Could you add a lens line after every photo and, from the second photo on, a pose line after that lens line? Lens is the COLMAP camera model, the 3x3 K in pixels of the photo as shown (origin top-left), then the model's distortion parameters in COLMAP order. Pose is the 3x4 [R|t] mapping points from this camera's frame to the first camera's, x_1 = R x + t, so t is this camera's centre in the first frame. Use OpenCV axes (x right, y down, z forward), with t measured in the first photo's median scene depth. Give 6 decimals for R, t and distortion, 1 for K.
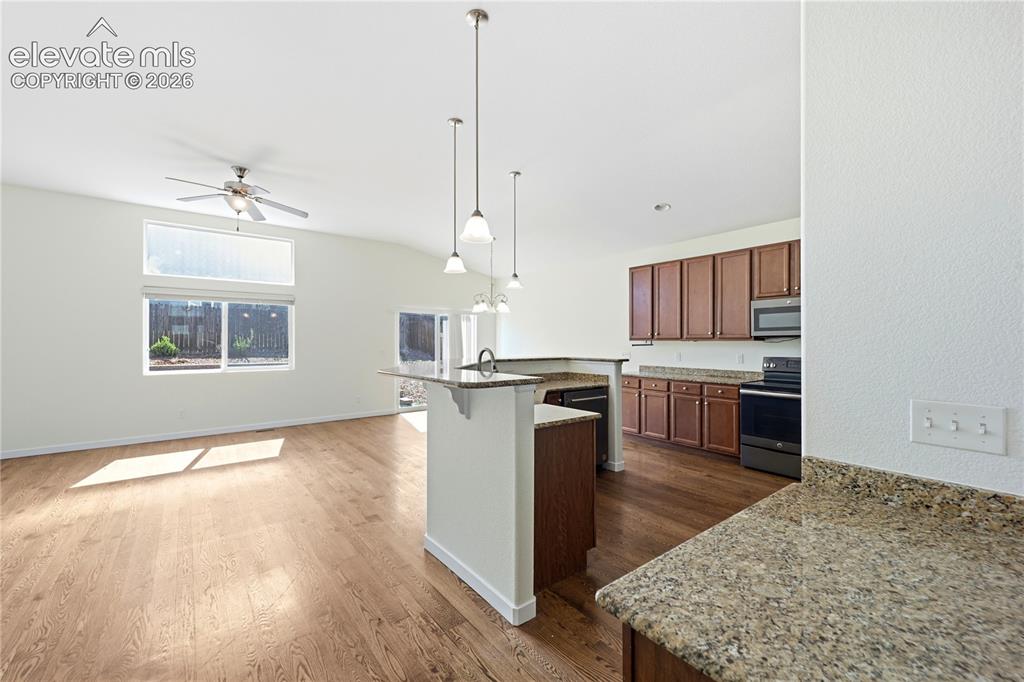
lens RADIAL K [[412.0, 0, 508.6], [0, 412.0, 340.3], [0, 0, 1]] dist [0.011416, -0.000604]
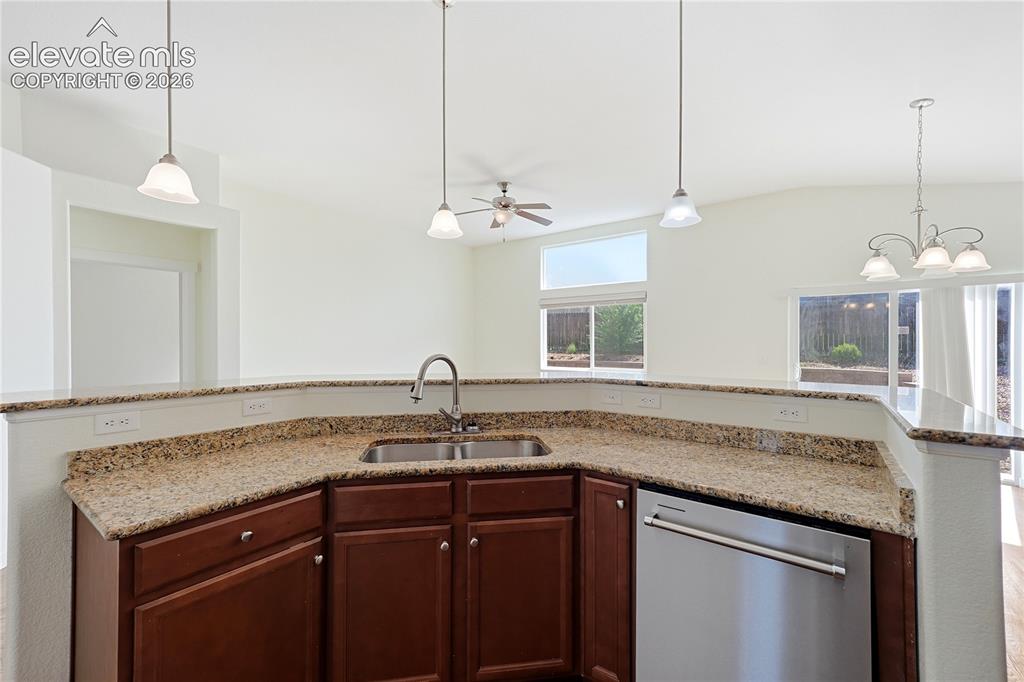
lens RADIAL K [[412.0, 0, 508.6], [0, 412.0, 340.3], [0, 0, 1]] dist [0.011416, -0.000604]
pose [[0.275282, -0.002869, -0.961359, 0.395052], [0.000331, 0.999996, -0.002890, -0.000842], [0.961363, 0.000477, 0.275282, 0.712746]]
